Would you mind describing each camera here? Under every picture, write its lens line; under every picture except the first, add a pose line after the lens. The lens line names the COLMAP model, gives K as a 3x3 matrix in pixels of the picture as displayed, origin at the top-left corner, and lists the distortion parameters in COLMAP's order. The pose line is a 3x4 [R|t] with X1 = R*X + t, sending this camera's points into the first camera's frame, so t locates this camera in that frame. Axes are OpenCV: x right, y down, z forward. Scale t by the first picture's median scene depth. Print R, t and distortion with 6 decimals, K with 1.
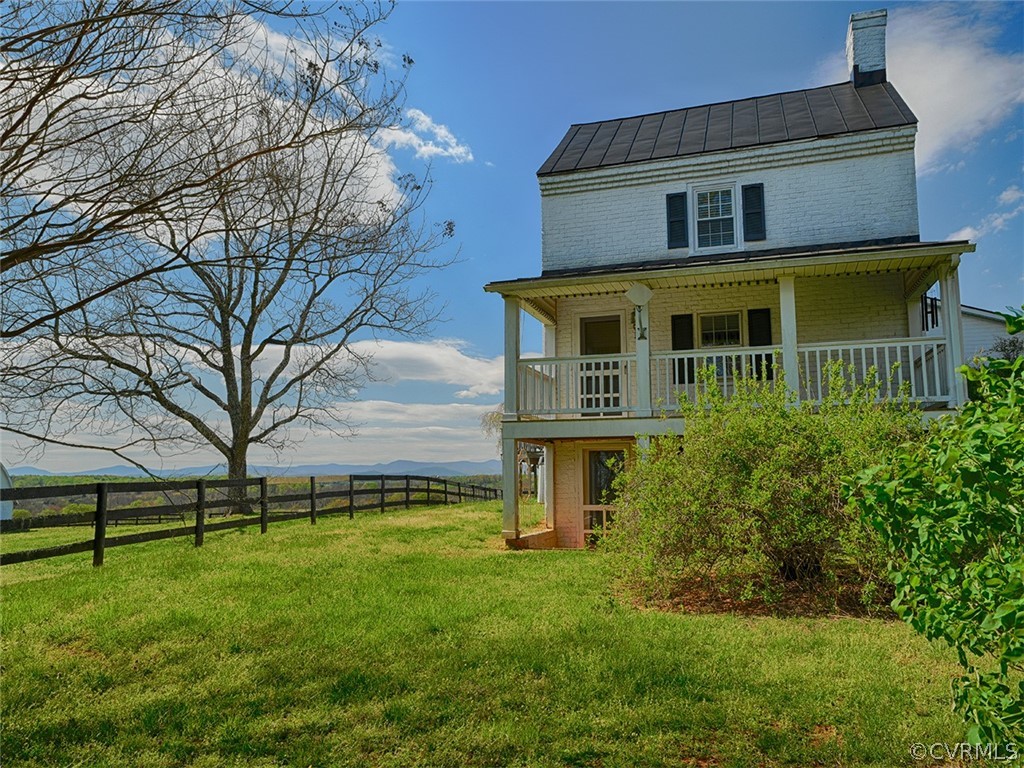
lens RADIAL K [[741.8, 0, 510.7], [0, 741.8, 388.8], [0, 0, 1]] dist [0.004878, 0.001428]
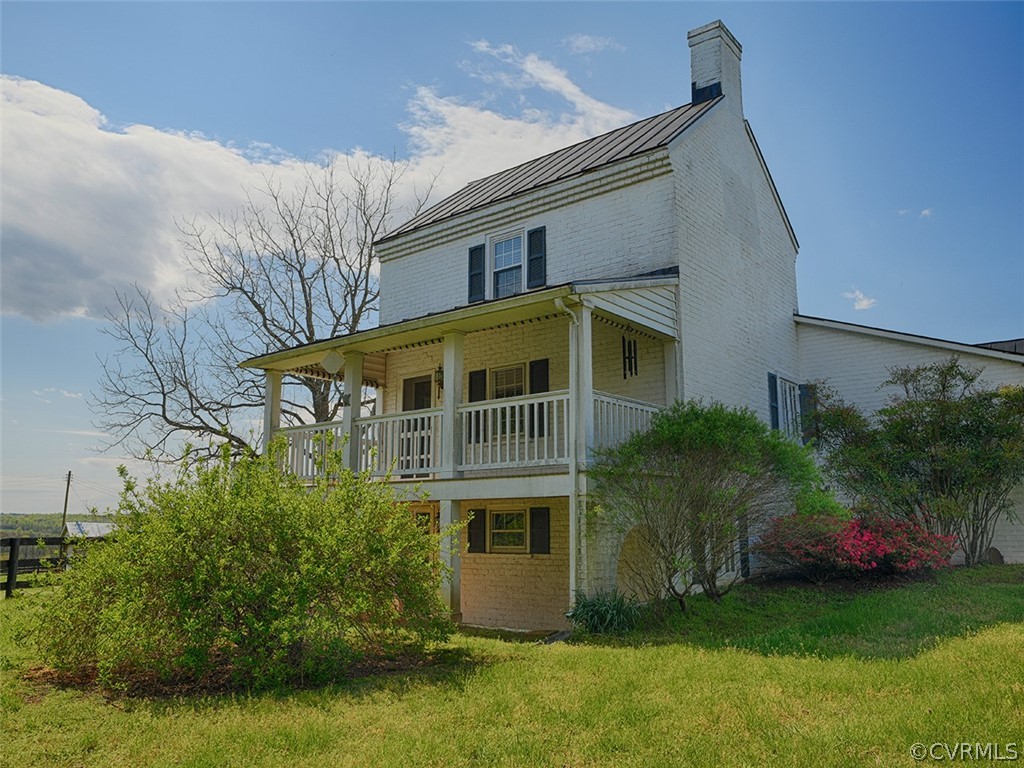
lens RADIAL K [[741.8, 0, 508.6], [0, 741.8, 376.9], [0, 0, 1]] dist [0.004878, 0.001428]
pose [[0.926570, -0.059045, -0.371459, 0.616881], [0.029762, 0.996014, -0.084084, -0.009999], [0.374943, 0.066854, 0.924634, 0.128897]]
